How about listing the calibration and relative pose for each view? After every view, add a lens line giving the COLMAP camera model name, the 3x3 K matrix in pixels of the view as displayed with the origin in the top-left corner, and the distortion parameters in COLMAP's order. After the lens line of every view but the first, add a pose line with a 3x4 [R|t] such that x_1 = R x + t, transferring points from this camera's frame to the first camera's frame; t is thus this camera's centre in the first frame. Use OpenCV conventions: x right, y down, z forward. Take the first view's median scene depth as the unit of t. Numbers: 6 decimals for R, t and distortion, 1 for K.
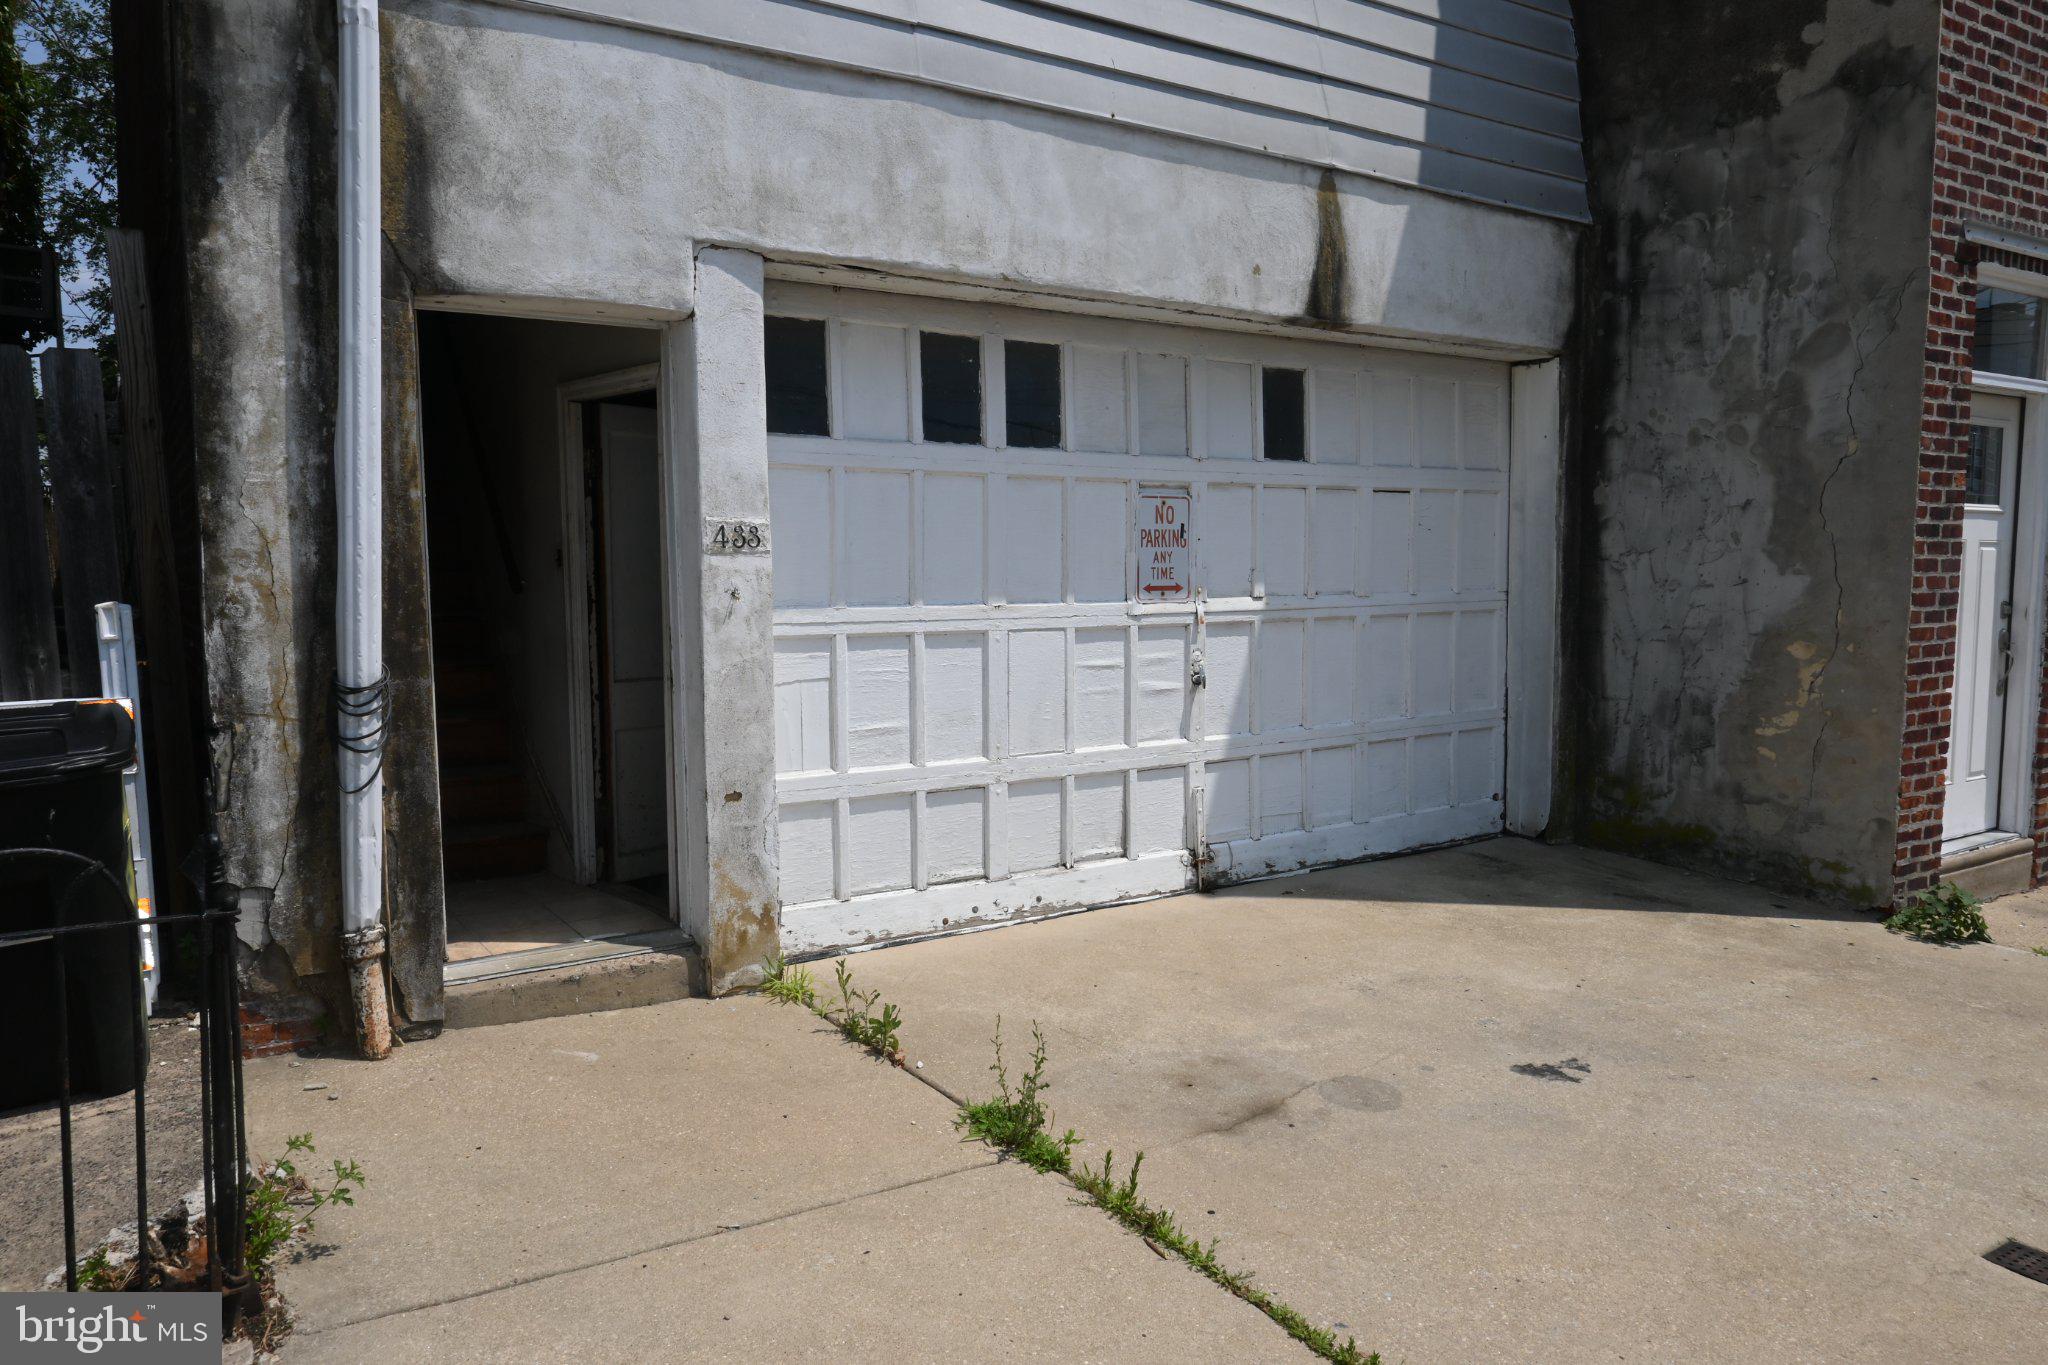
lens RADIAL K [[1396.6, 0, 1024.0], [0, 1396.6, 687.2], [0, 0, 1]] dist [-0.007051, 0.004660]
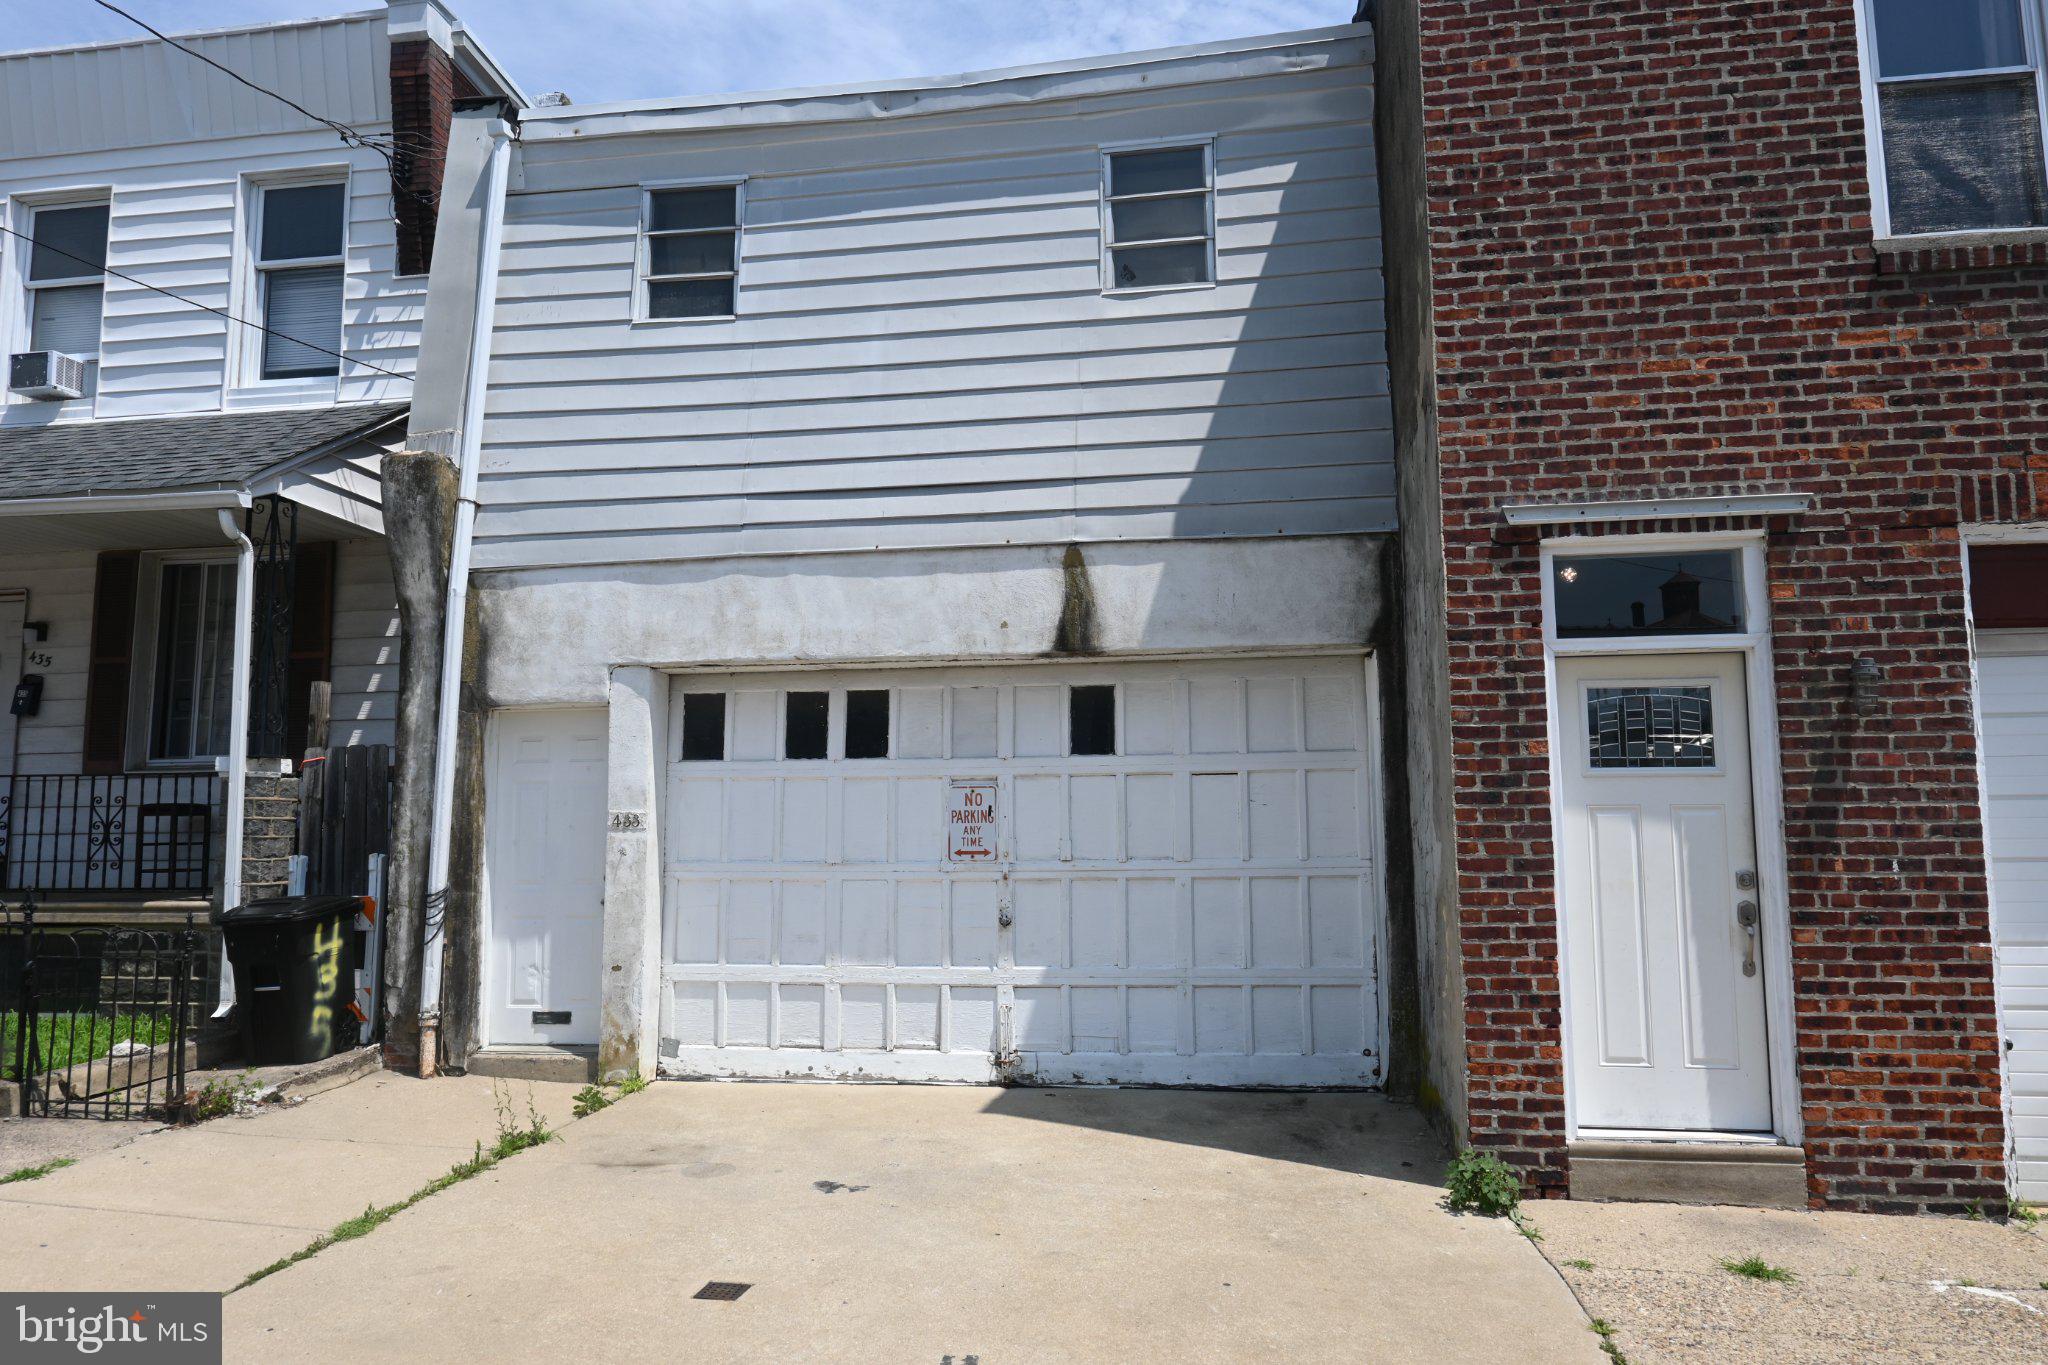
lens RADIAL K [[1396.6, 0, 1027.5], [0, 1396.6, 681.2], [0, 0, 1]] dist [-0.007051, 0.004660]
pose [[0.743992, -0.080209, -0.663357, 1.136797], [-0.056795, 0.981585, -0.182386, 0.012119], [0.665770, 0.173369, 0.725737, 0.003146]]
